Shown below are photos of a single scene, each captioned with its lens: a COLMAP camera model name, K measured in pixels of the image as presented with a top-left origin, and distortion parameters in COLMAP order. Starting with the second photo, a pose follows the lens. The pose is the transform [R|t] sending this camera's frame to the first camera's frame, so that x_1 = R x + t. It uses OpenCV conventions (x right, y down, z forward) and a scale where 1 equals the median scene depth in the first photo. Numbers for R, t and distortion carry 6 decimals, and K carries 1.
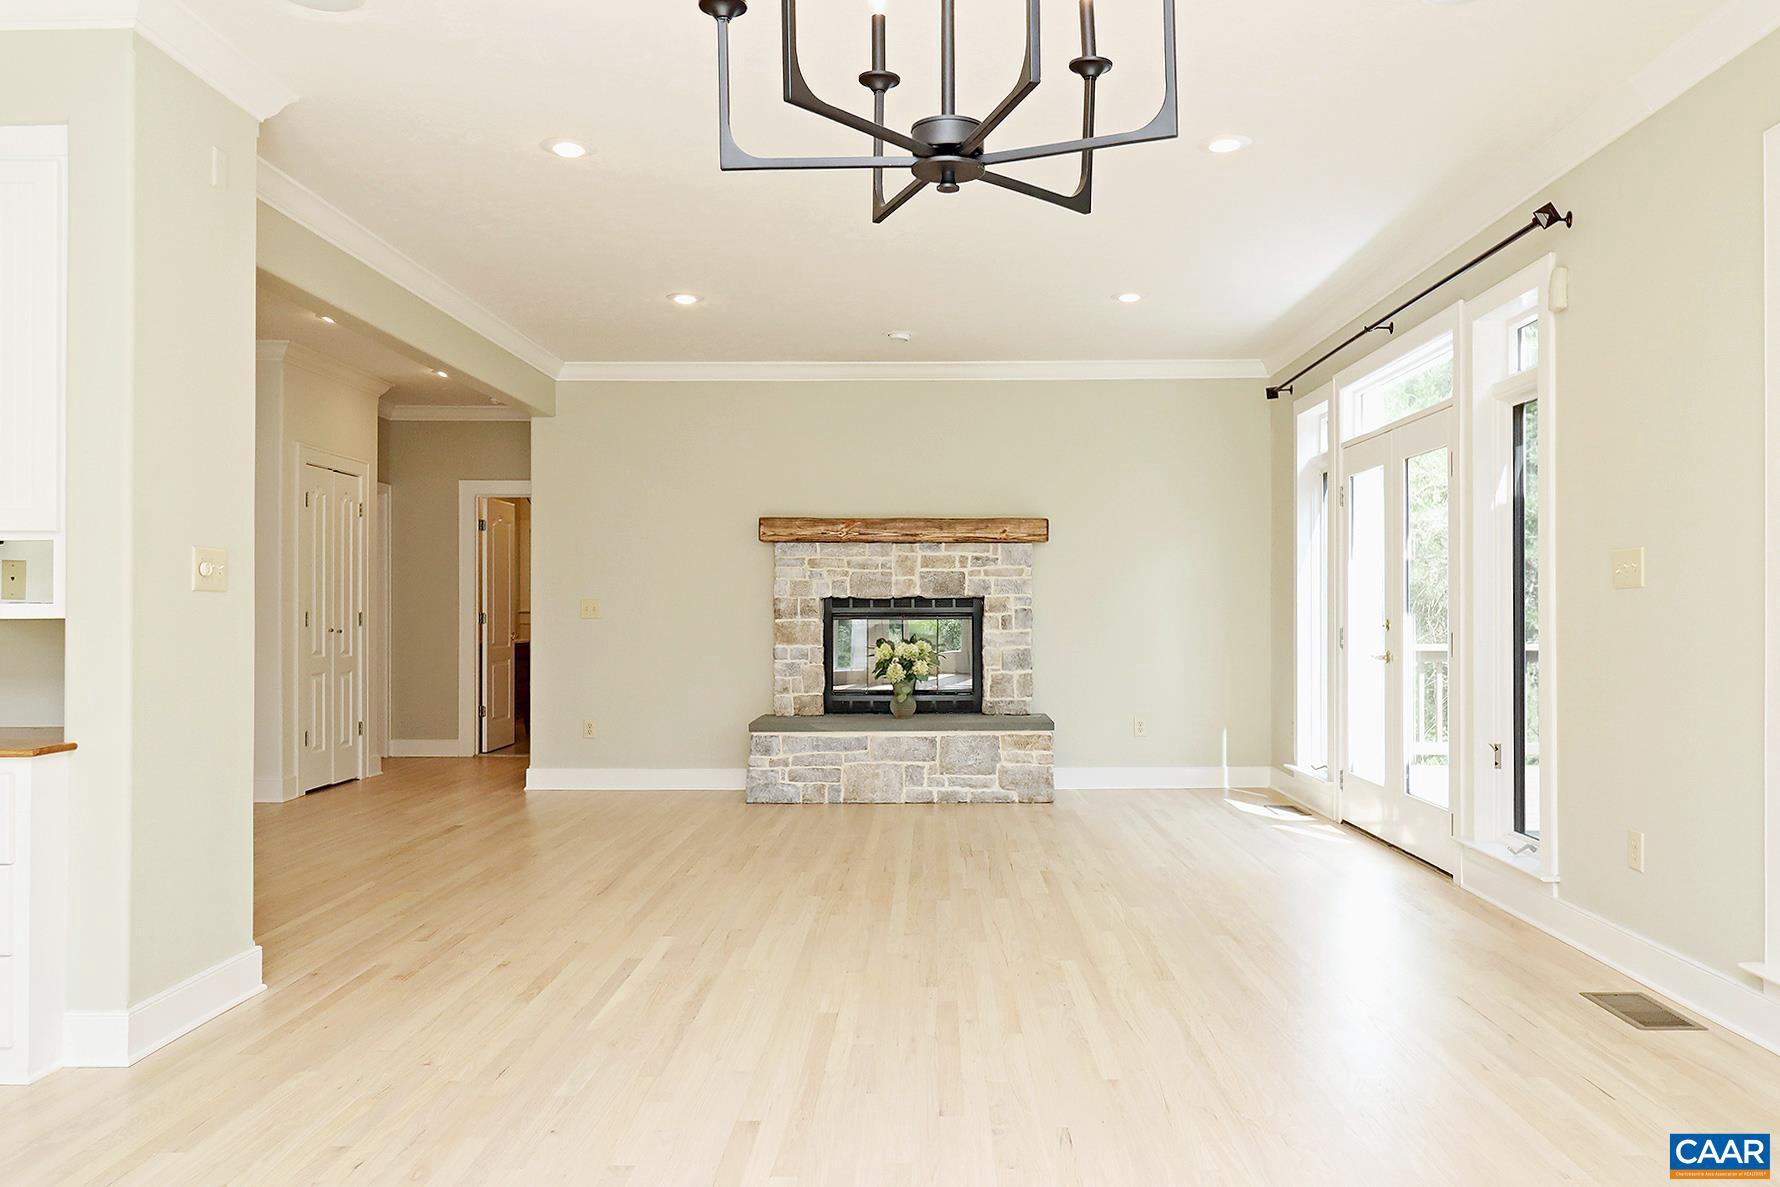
lens RADIAL K [[1281.2, 0, 898.1], [0, 1281.2, 600.9], [0, 0, 1]] dist [0.025863, 0.002964]
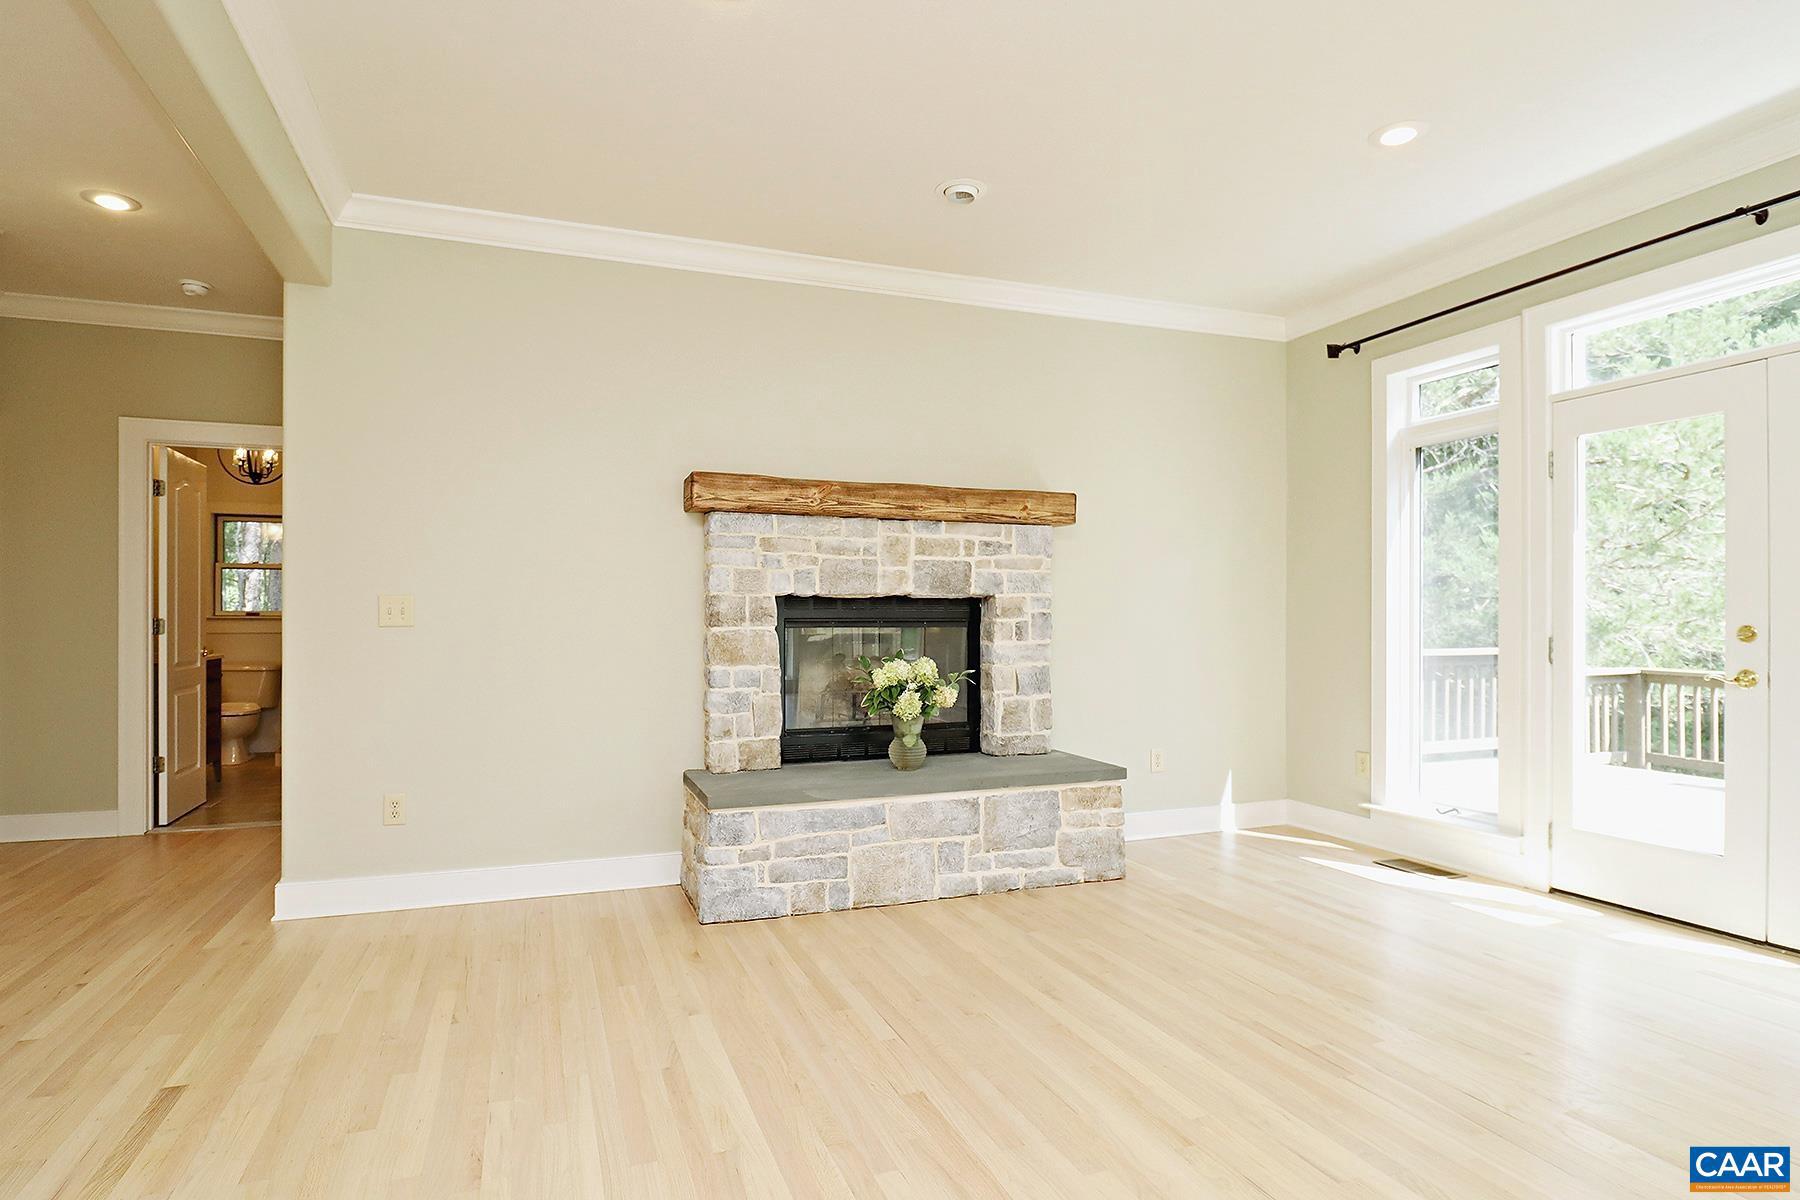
lens RADIAL K [[951.9, 0, 860.7], [0, 951.9, 618.3], [0, 0, 1]] dist [-0.003376, -0.001252]
pose [[0.935183, 0.001036, 0.354163, -0.199280], [-0.003588, 0.999972, 0.006549, 0.006088], [-0.354146, -0.007395, 0.935161, 0.515807]]
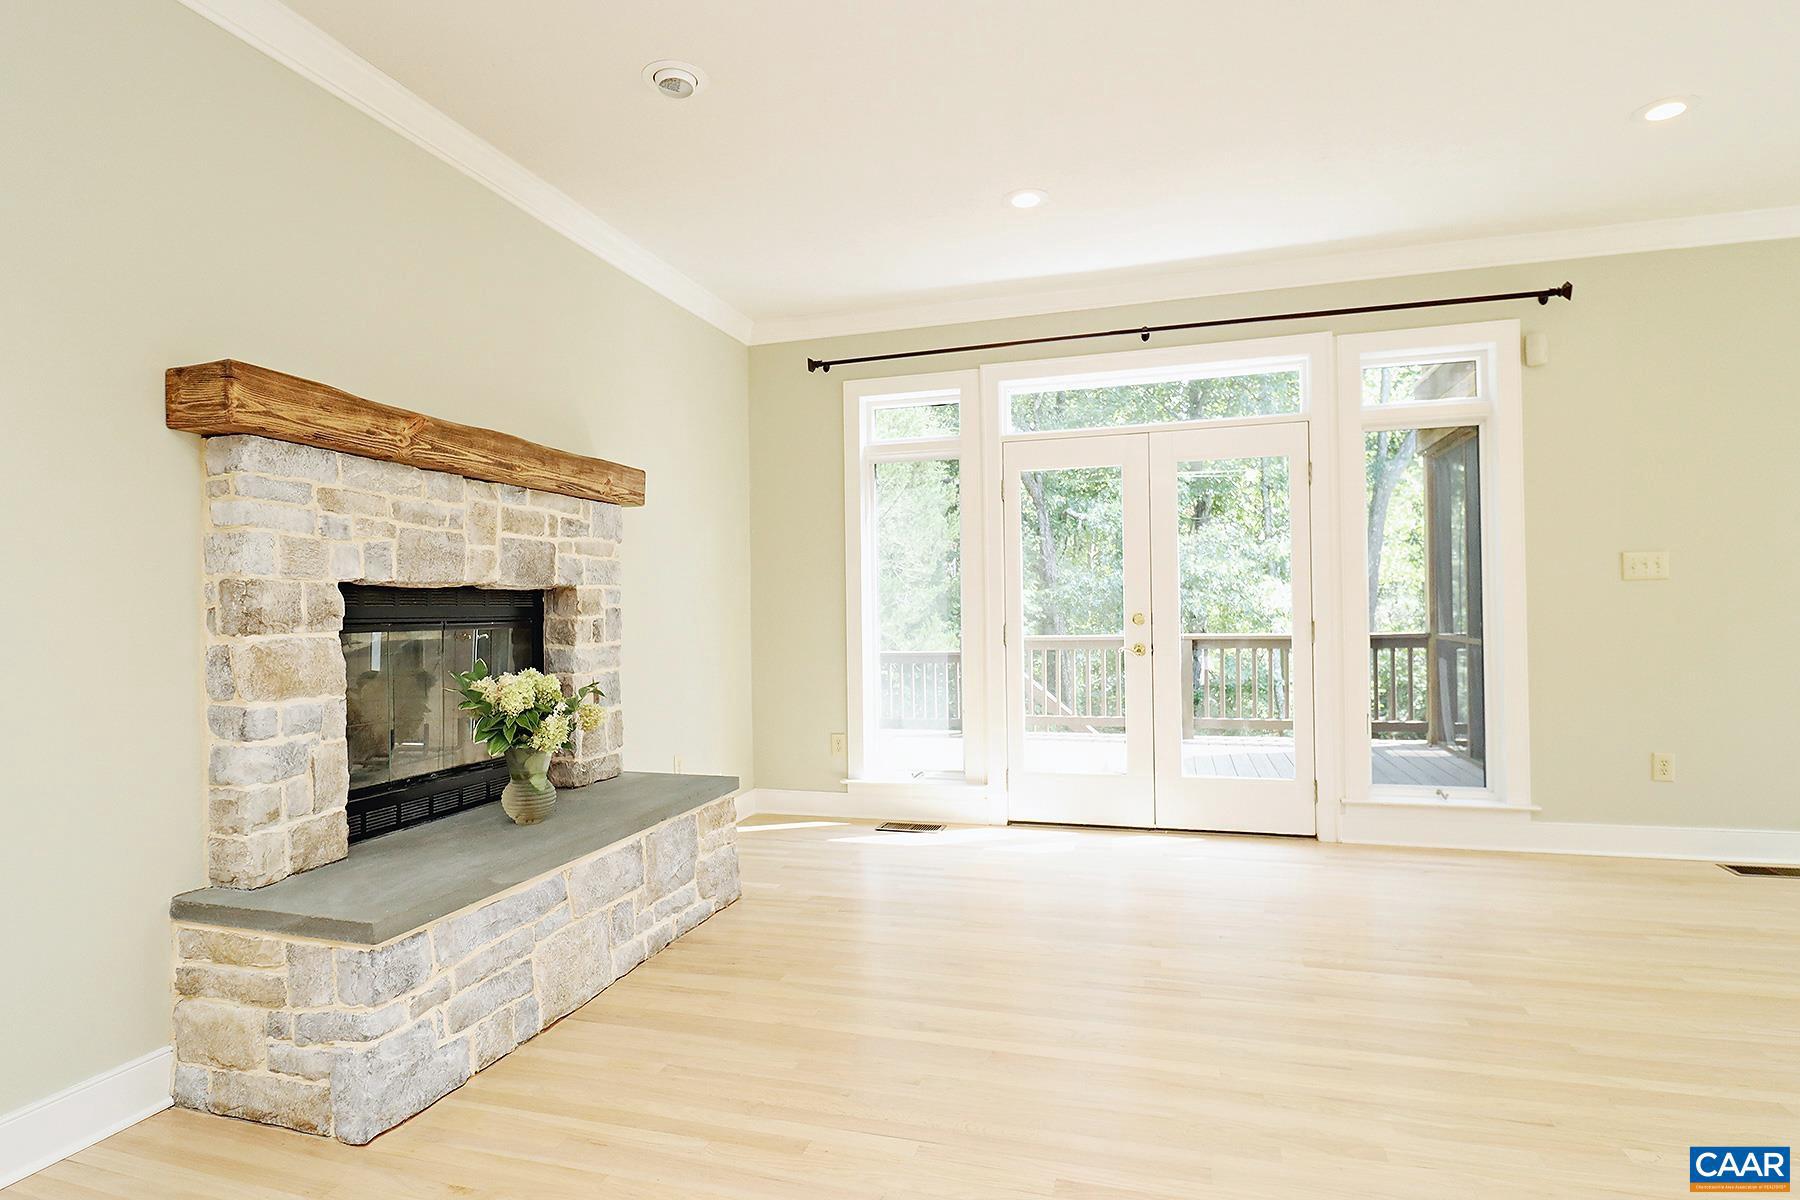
lens RADIAL K [[957.7, 0, 874.9], [0, 957.7, 605.2], [0, 0, 1]] dist [-0.005751, -0.004786]
pose [[0.276090, 0.004300, 0.961122, -0.319208], [0.007257, 0.999952, -0.006558, 0.008409], [-0.961104, 0.008785, 0.276045, 0.746680]]
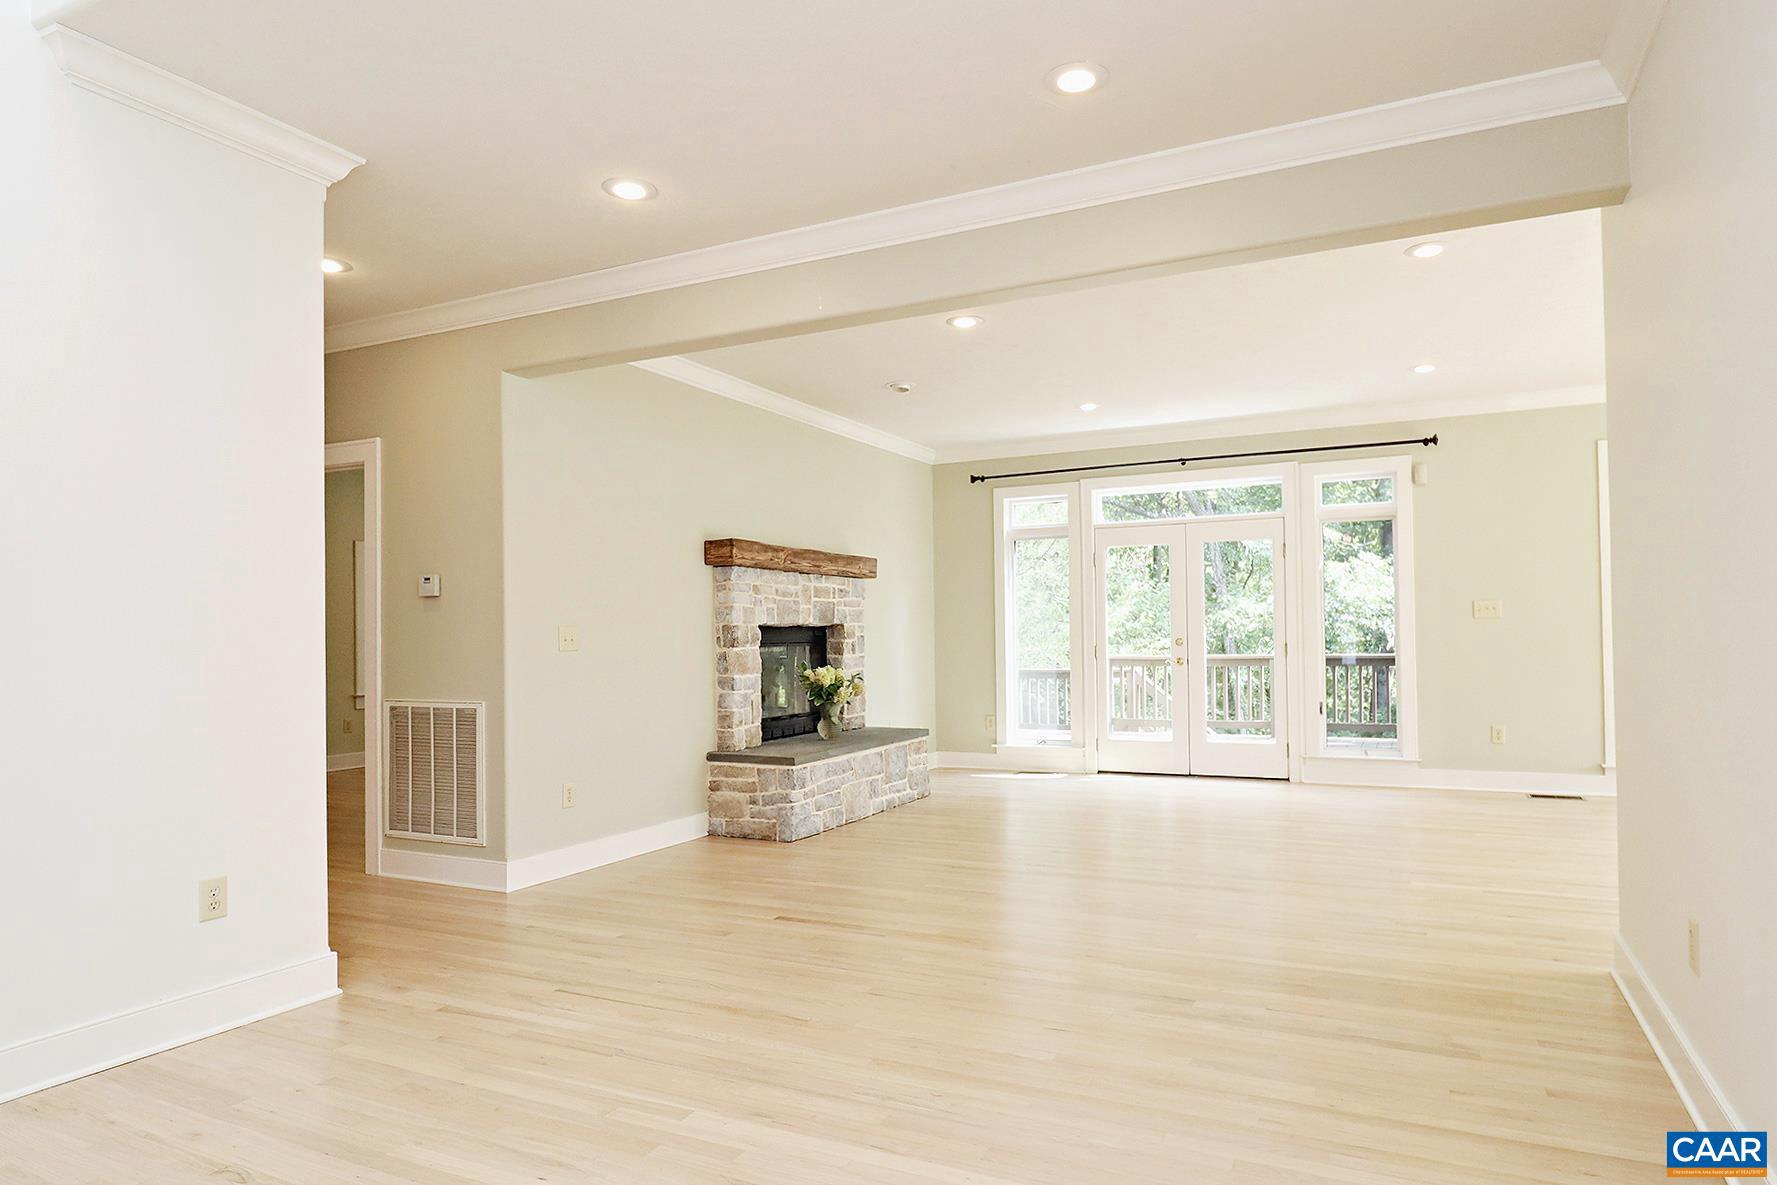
lens RADIAL K [[1061.3, 0, 892.1], [0, 1061.3, 618.8], [0, 0, 1]] dist [0.000162, -0.000268]
pose [[0.428498, 0.010554, 0.903481, -0.752344], [0.006408, 0.999871, -0.014719, 0.005218], [-0.903520, 0.012097, 0.428375, 0.566025]]
